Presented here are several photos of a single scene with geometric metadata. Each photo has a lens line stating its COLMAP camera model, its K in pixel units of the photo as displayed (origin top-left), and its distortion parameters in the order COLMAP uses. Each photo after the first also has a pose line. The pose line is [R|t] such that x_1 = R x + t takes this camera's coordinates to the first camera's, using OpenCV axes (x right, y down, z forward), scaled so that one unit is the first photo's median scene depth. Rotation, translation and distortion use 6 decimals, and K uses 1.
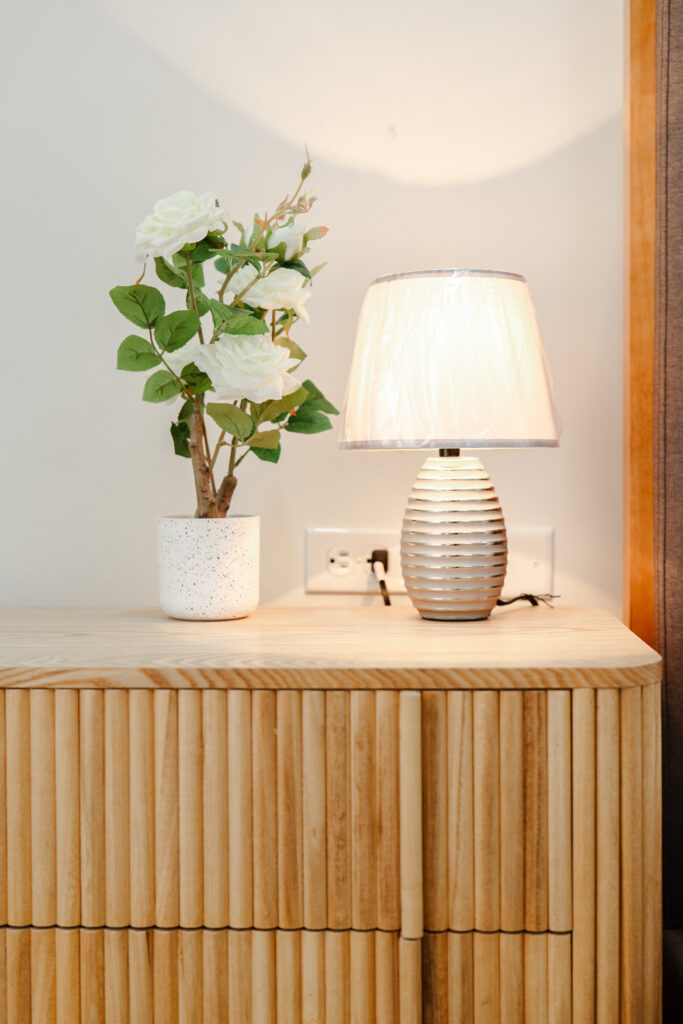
lens RADIAL K [[1444.7, 0, 341.7], [0, 1444.7, 477.1], [0, 0, 1]] dist [0.010005, 0.035709]
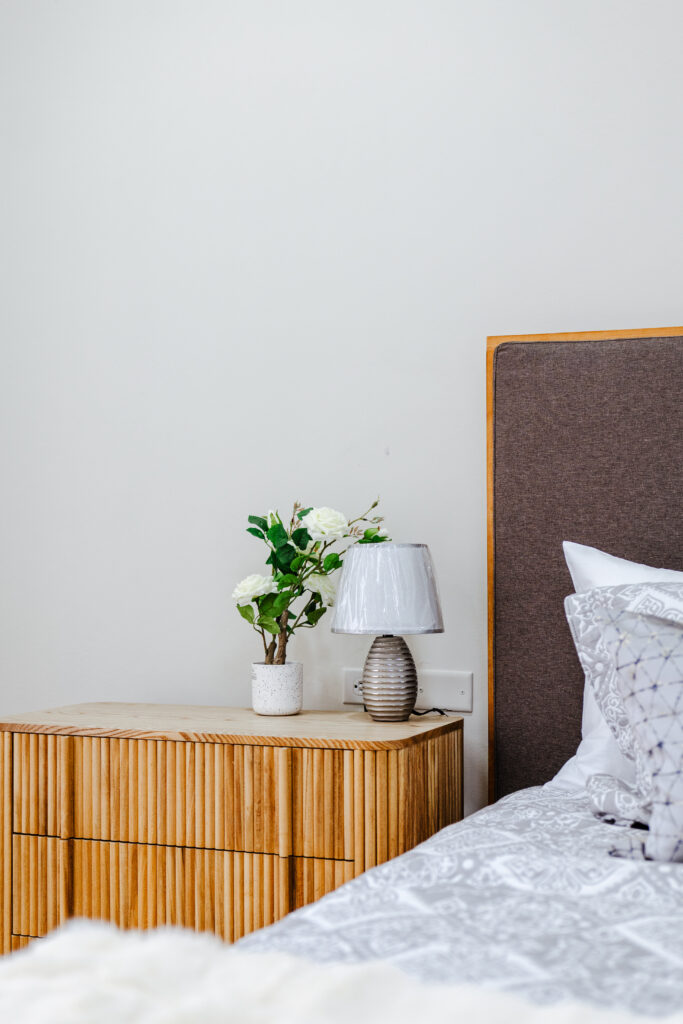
lens RADIAL K [[1502.8, 0, 341.5], [0, 1502.8, 512.0], [0, 0, 1]] dist [-0.016973, 0.072517]
pose [[0.939907, -0.007299, -0.341352, 0.921437], [-0.008684, 0.998937, -0.045271, -0.111895], [0.341320, 0.045515, 0.938845, -1.172323]]
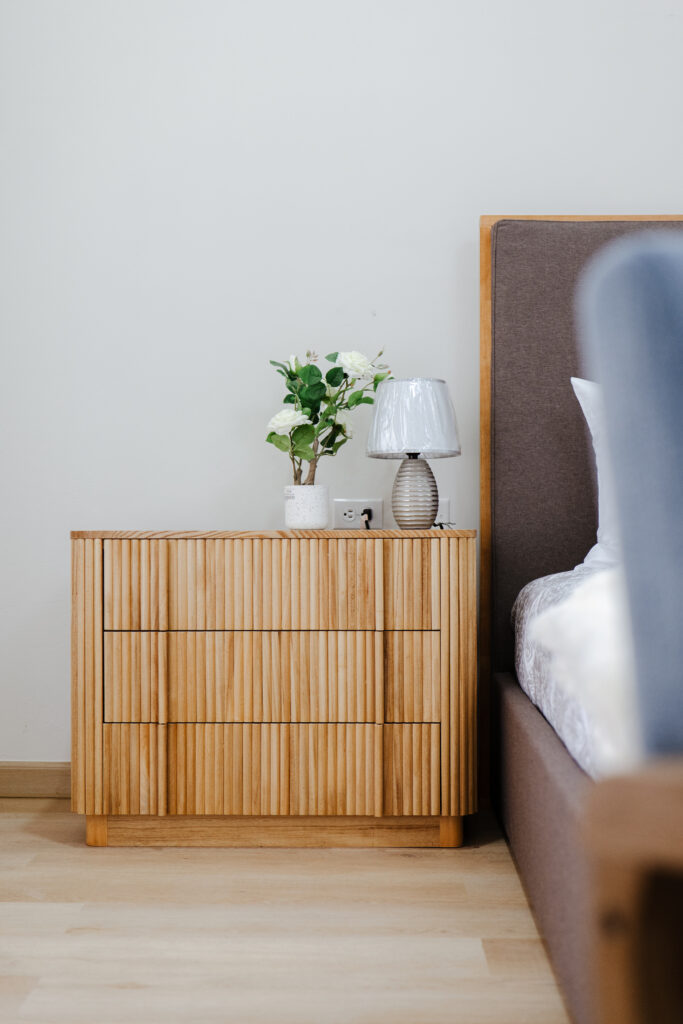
lens RADIAL K [[1444.7, 0, 341.7], [0, 1444.7, 477.1], [0, 0, 1]] dist [0.010005, 0.035709]
pose [[0.999948, 0.001444, 0.010138, -0.047753], [-0.000812, 0.998070, -0.062100, 0.198400], [-0.010208, 0.062088, 0.998018, -1.637352]]
